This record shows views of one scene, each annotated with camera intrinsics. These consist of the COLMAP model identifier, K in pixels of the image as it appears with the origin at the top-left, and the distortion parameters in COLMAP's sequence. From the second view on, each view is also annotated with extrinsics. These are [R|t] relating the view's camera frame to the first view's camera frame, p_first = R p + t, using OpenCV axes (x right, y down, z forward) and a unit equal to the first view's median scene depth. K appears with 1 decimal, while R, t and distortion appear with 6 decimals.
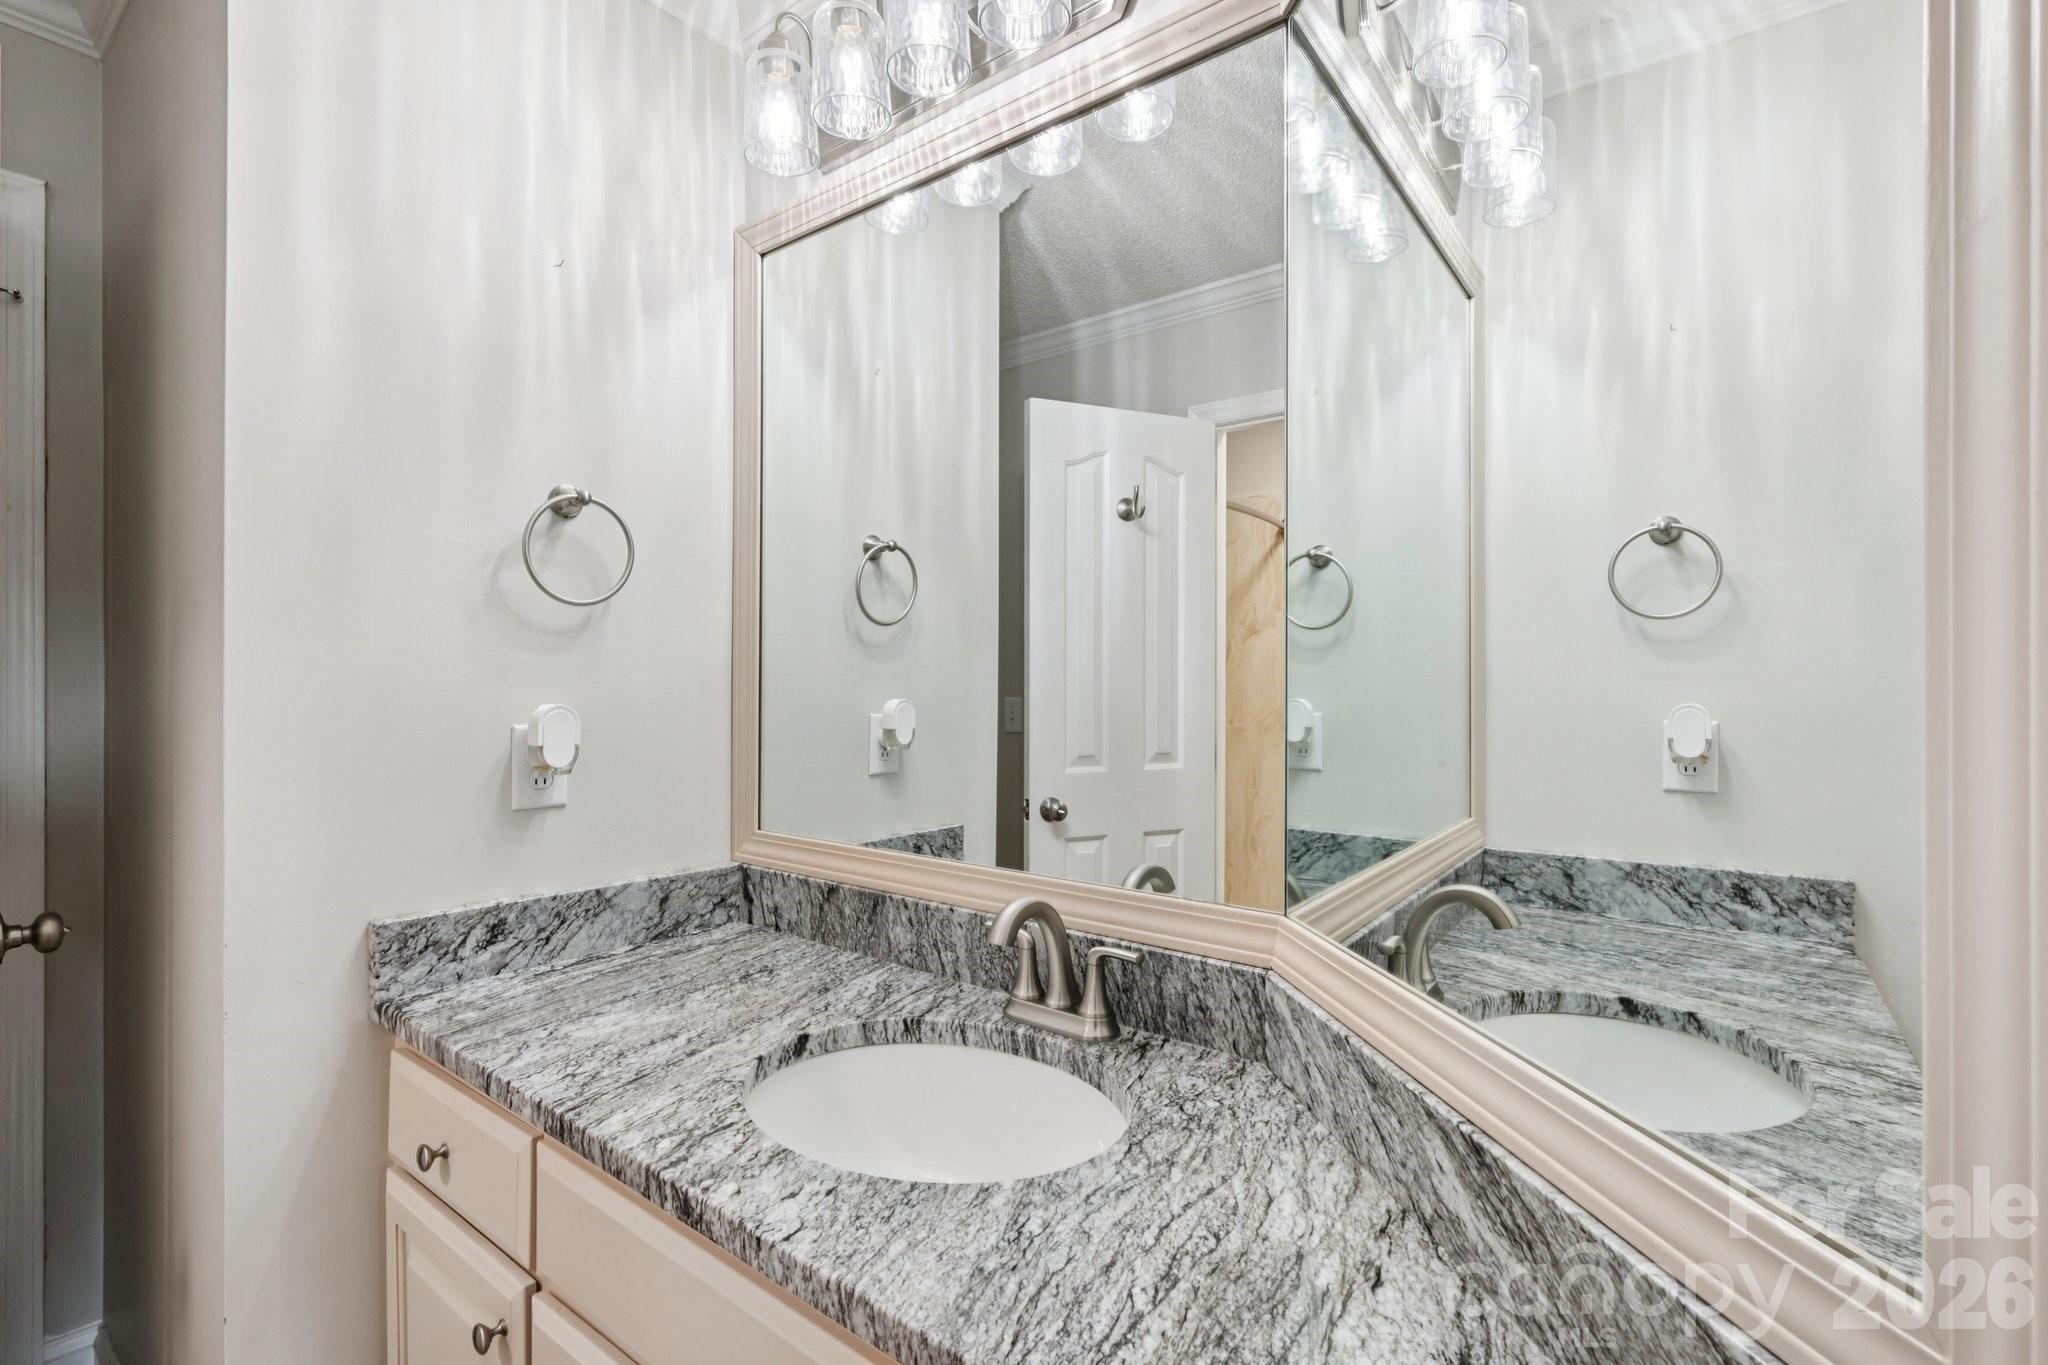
lens RADIAL K [[949.1, 0, 1024.1], [0, 949.1, 683.3], [0, 0, 1]] dist [0.001123, 0.000089]
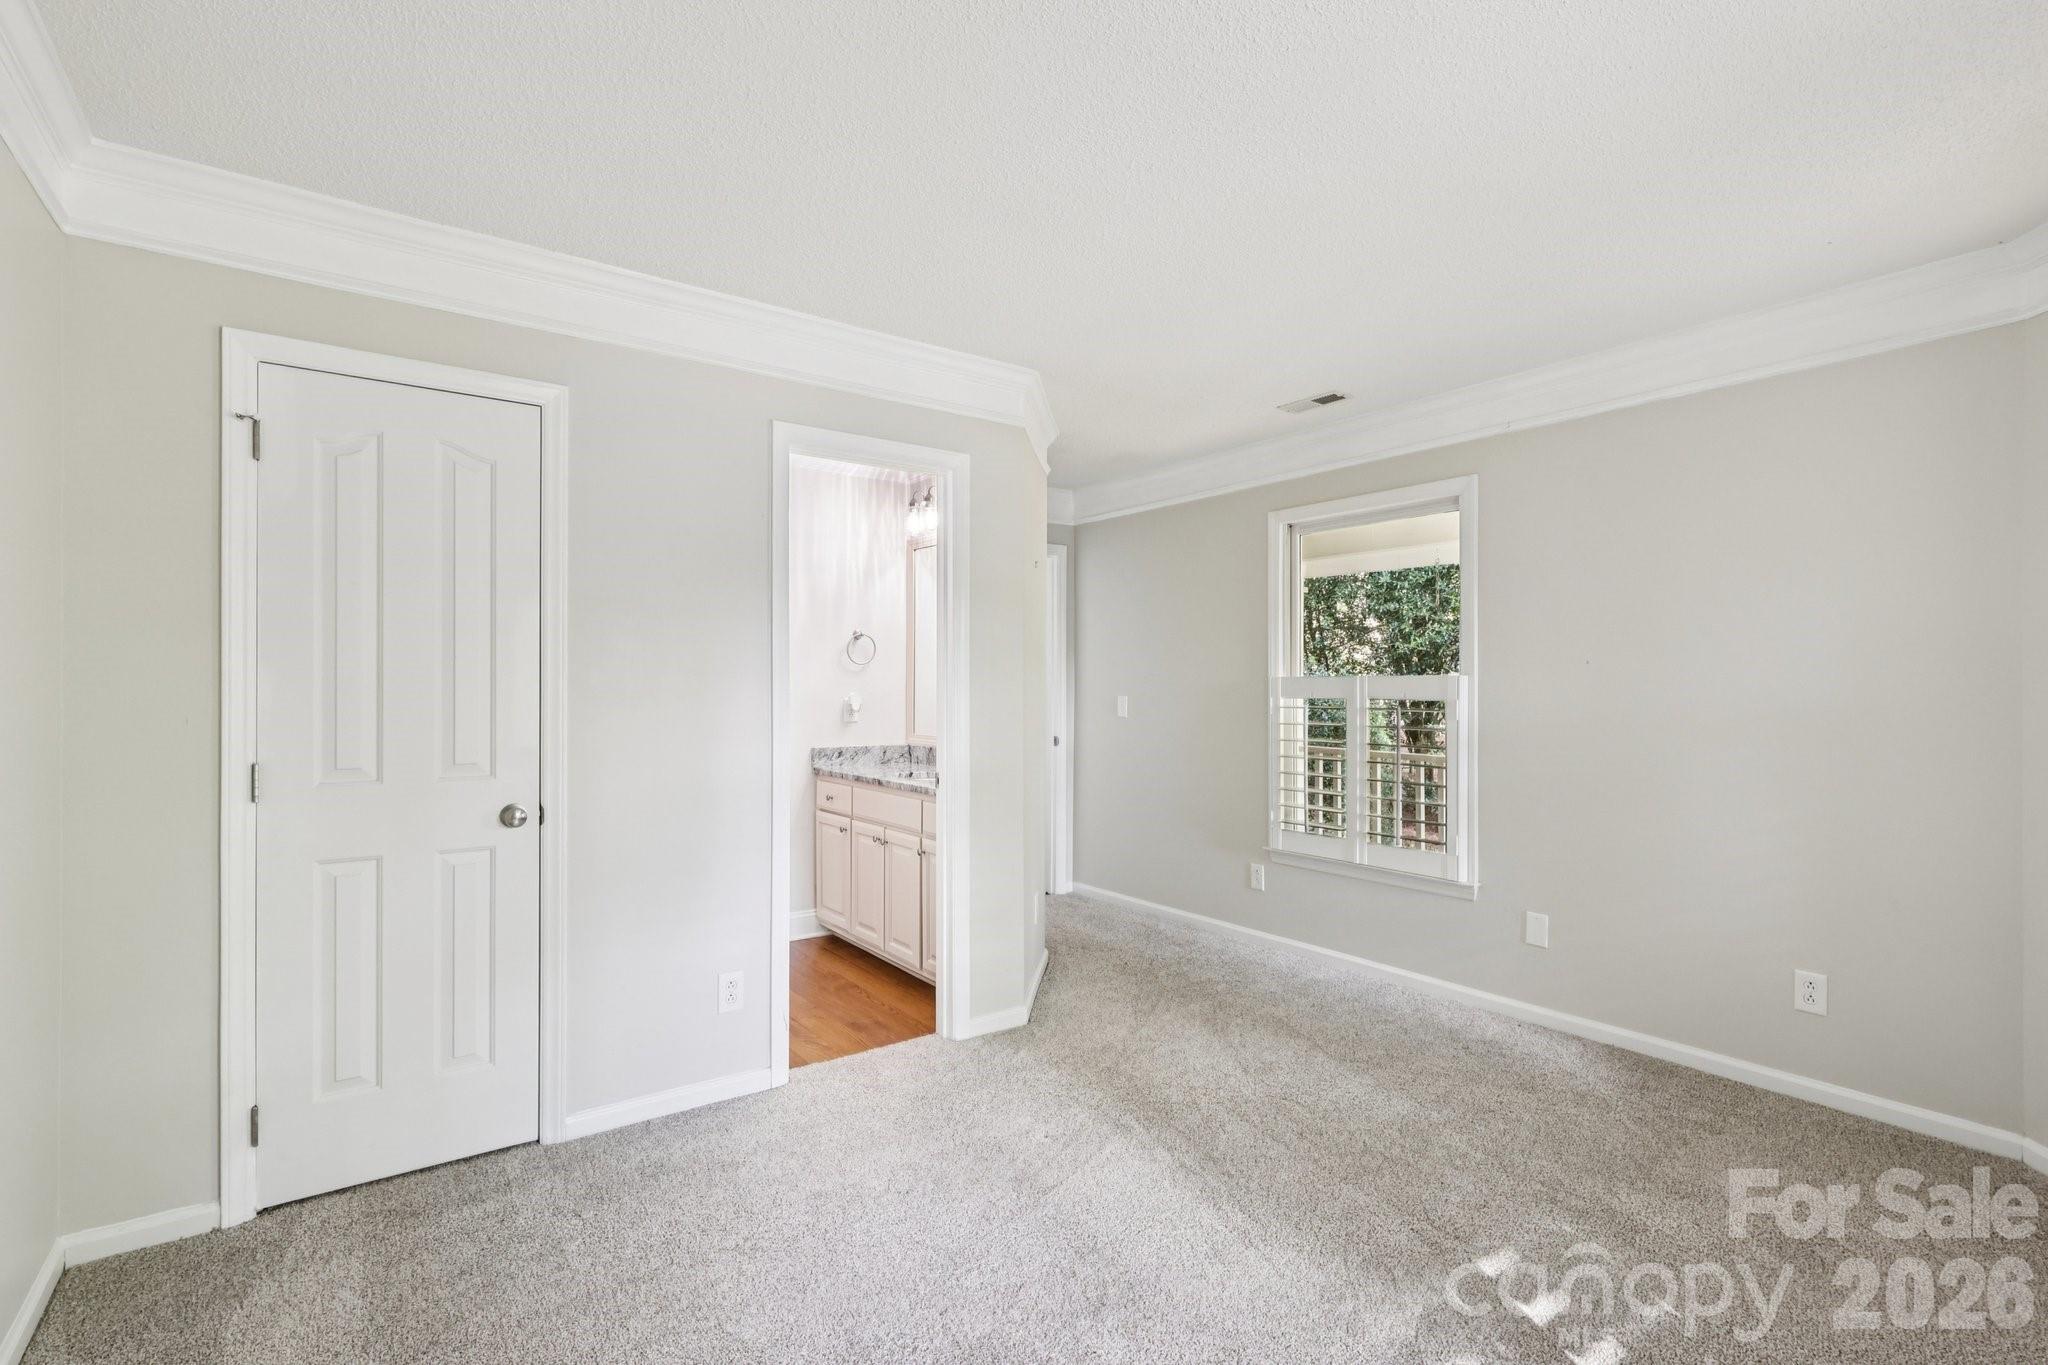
lens RADIAL K [[949.1, 0, 1023.8], [0, 949.1, 682.5], [0, 0, 1]] dist [0.001123, 0.000089]
pose [[0.962214, -0.001042, -0.272293, 1.070402], [0.001413, 0.999998, 0.001169, -0.018836], [0.272292, -0.001510, 0.962214, -2.221790]]
